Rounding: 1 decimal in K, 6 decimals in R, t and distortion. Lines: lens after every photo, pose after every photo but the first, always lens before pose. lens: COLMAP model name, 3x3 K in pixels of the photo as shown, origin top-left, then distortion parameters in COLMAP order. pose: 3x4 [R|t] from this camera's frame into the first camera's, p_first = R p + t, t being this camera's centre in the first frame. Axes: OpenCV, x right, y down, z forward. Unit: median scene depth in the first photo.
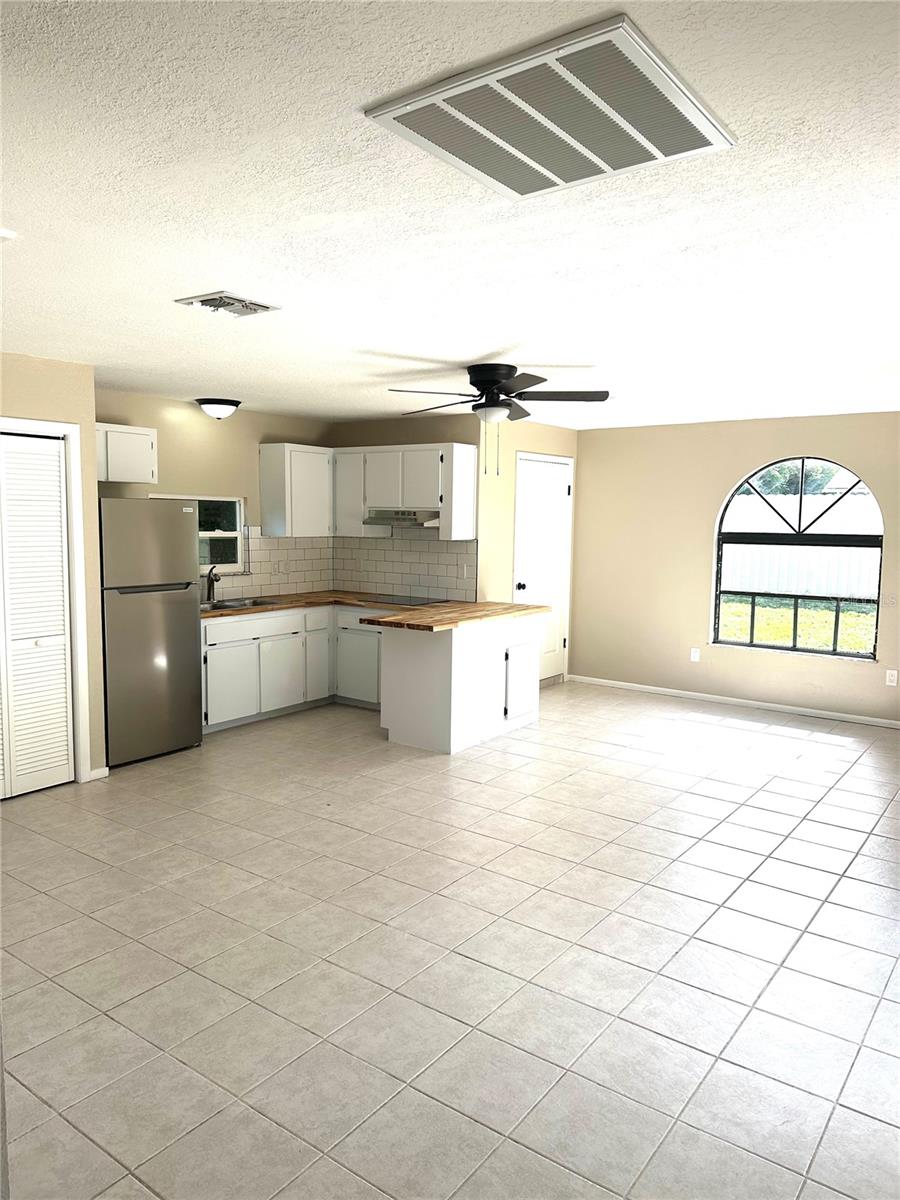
lens RADIAL K [[836.1, 0, 453.5], [0, 836.1, 600.5], [0, 0, 1]] dist [0.103092, -0.122648]
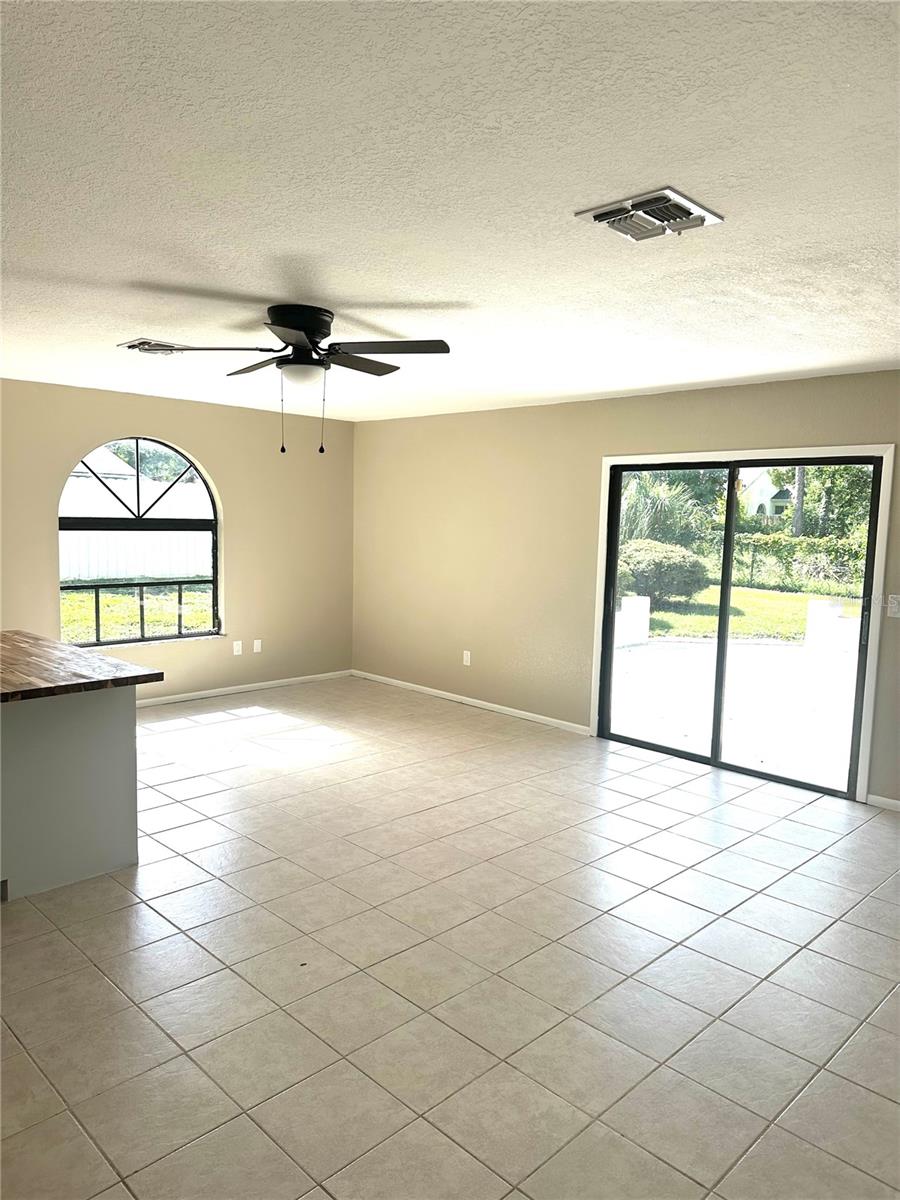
lens RADIAL K [[836.1, 0, 453.5], [0, 836.1, 600.5], [0, 0, 1]] dist [0.103092, -0.122648]
pose [[0.160562, -0.114078, 0.980411, -0.529342], [0.077895, 0.991665, 0.102631, -0.063449], [-0.983947, 0.059890, 0.168110, 0.553808]]
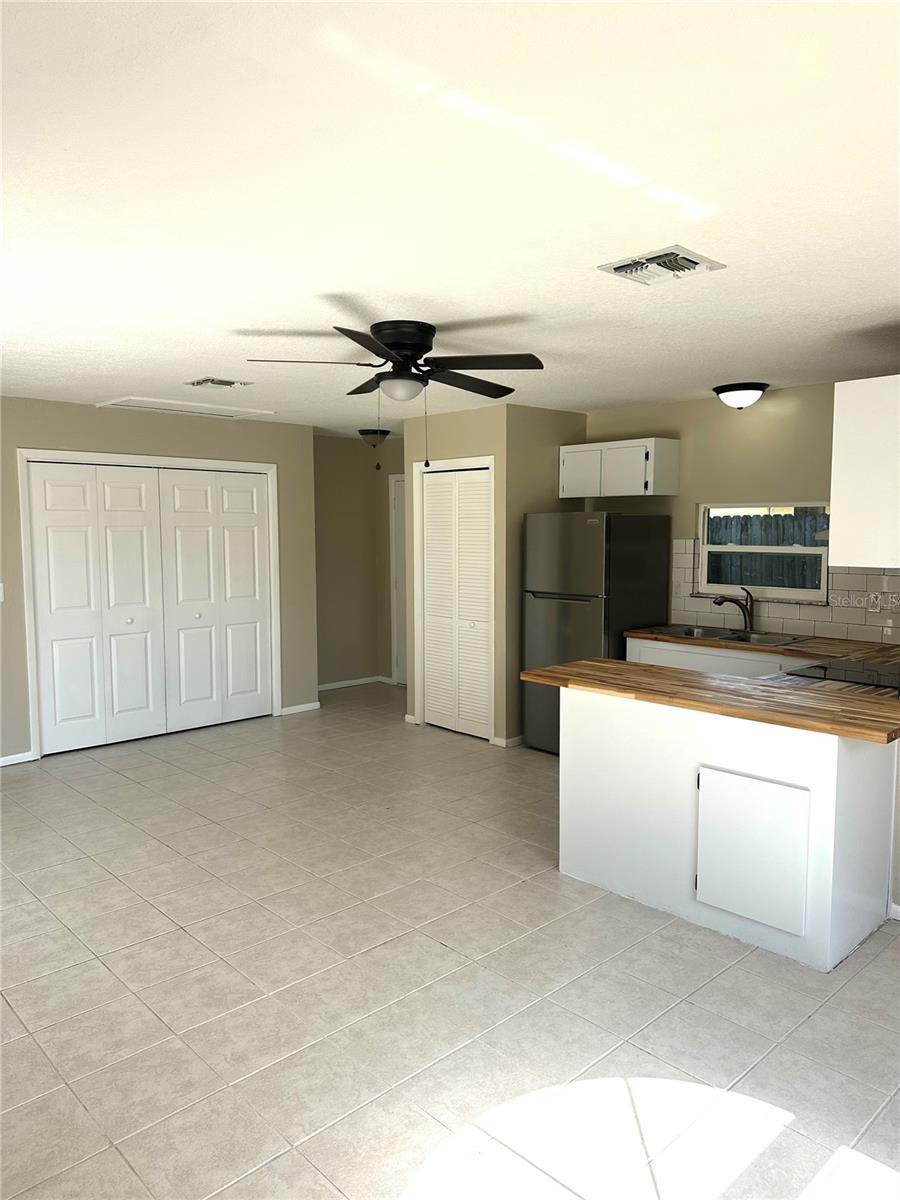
lens RADIAL K [[836.1, 0, 453.5], [0, 836.1, 600.5], [0, 0, 1]] dist [0.103092, -0.122648]
pose [[-0.185993, 0.076311, -0.979583, 0.592122], [-0.098126, 0.990552, 0.095797, -0.081837], [0.977639, 0.113940, -0.176747, 0.892014]]
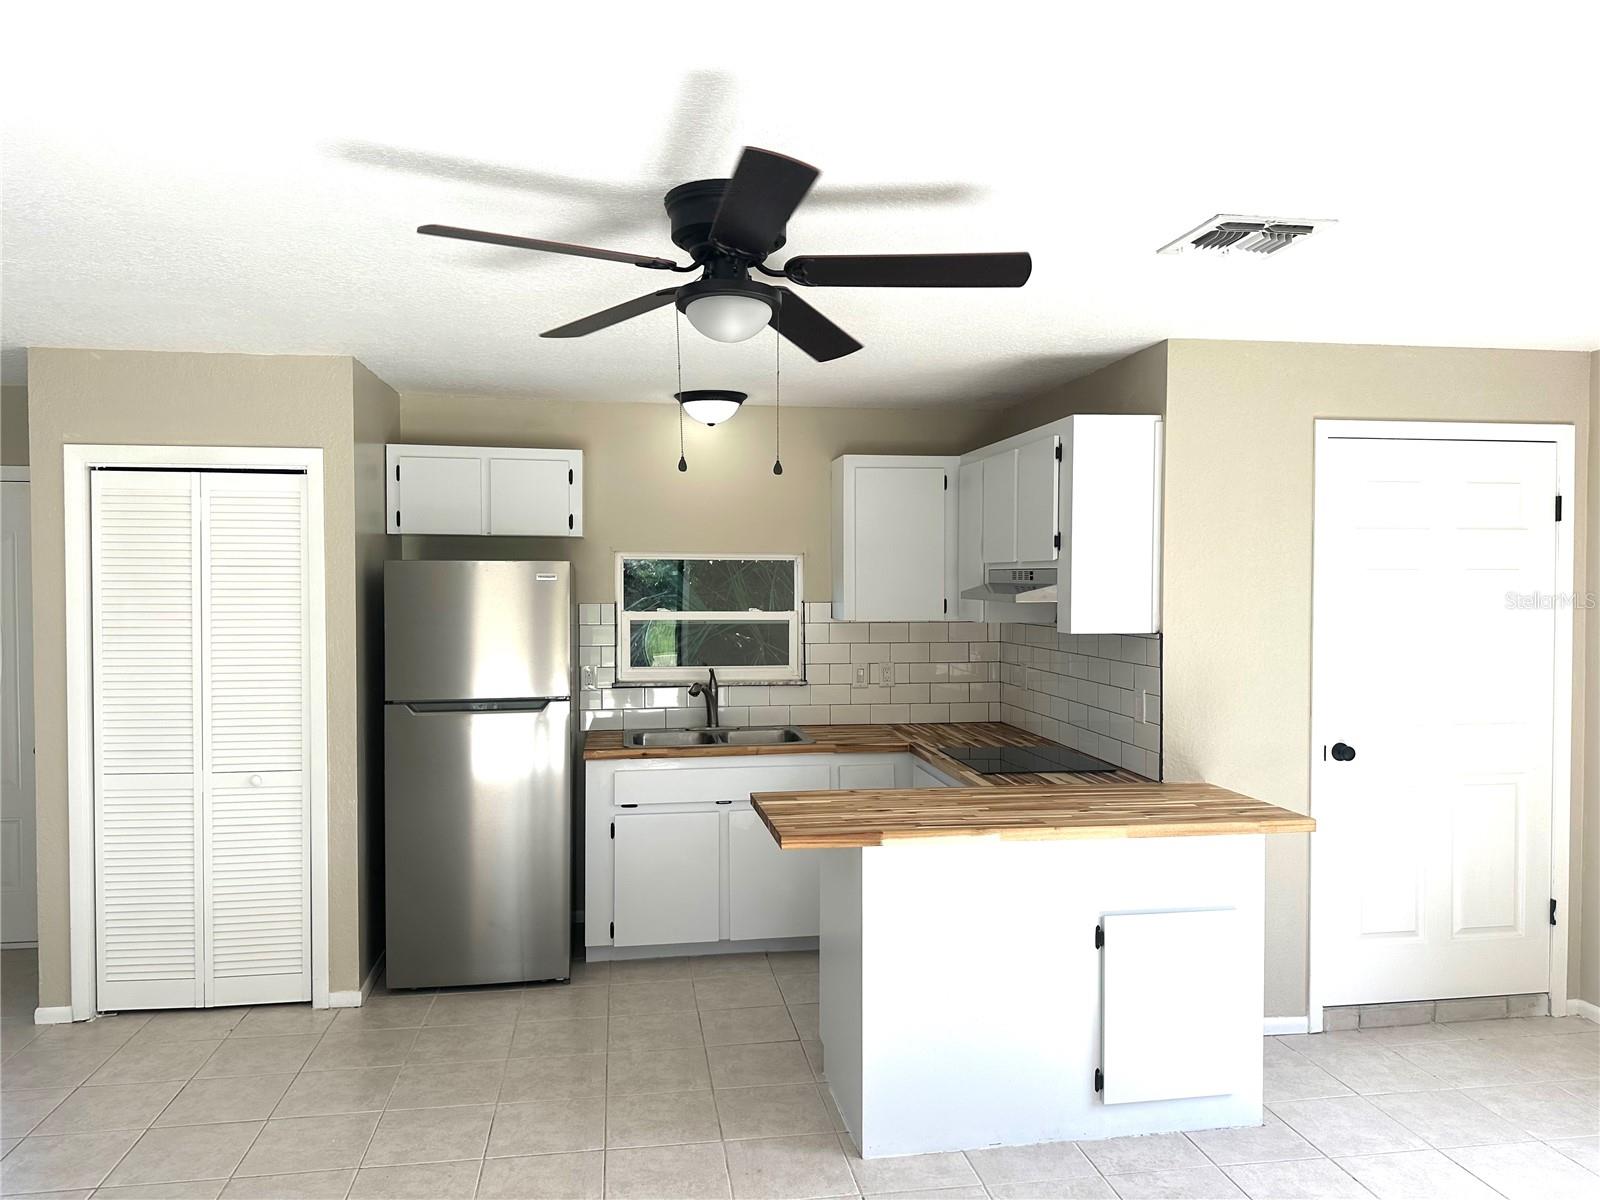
lens RADIAL K [[1114.8, 0, 790.9], [0, 1114.8, 604.5], [0, 0, 1]] dist [0.103092, -0.122648]
pose [[0.702659, 0.003431, -0.711519, 0.323107], [-0.061732, 0.996512, -0.056157, -0.046787], [0.708844, 0.083383, 0.700420, 0.496375]]
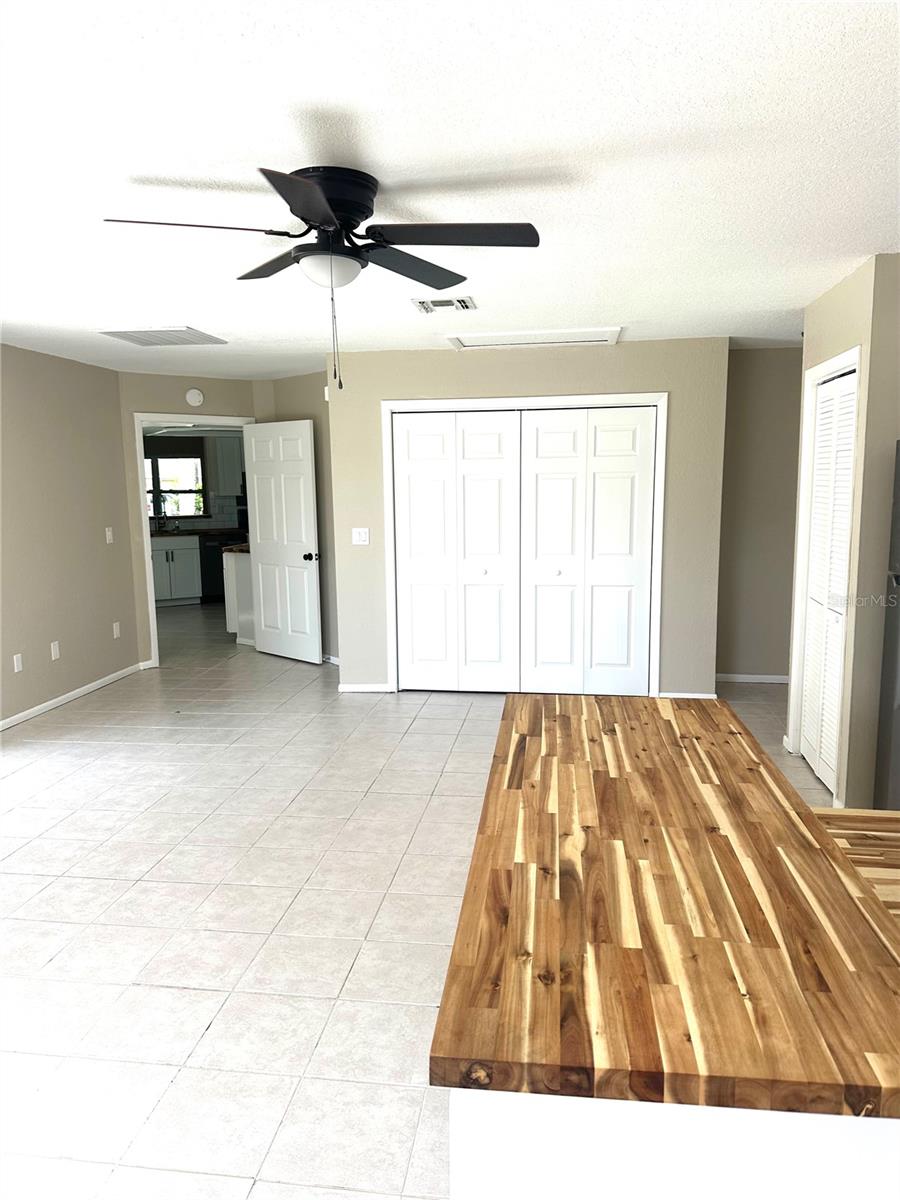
lens RADIAL K [[852.2, 0, 453.3], [0, 852.2, 574.2], [0, 0, 1]] dist [0.102978, -0.135924]
pose [[-0.884729, 0.049097, -0.463512, 0.187496], [-0.046135, 0.980330, 0.191900, -0.106529], [0.463816, 0.191164, -0.865061, 1.167388]]
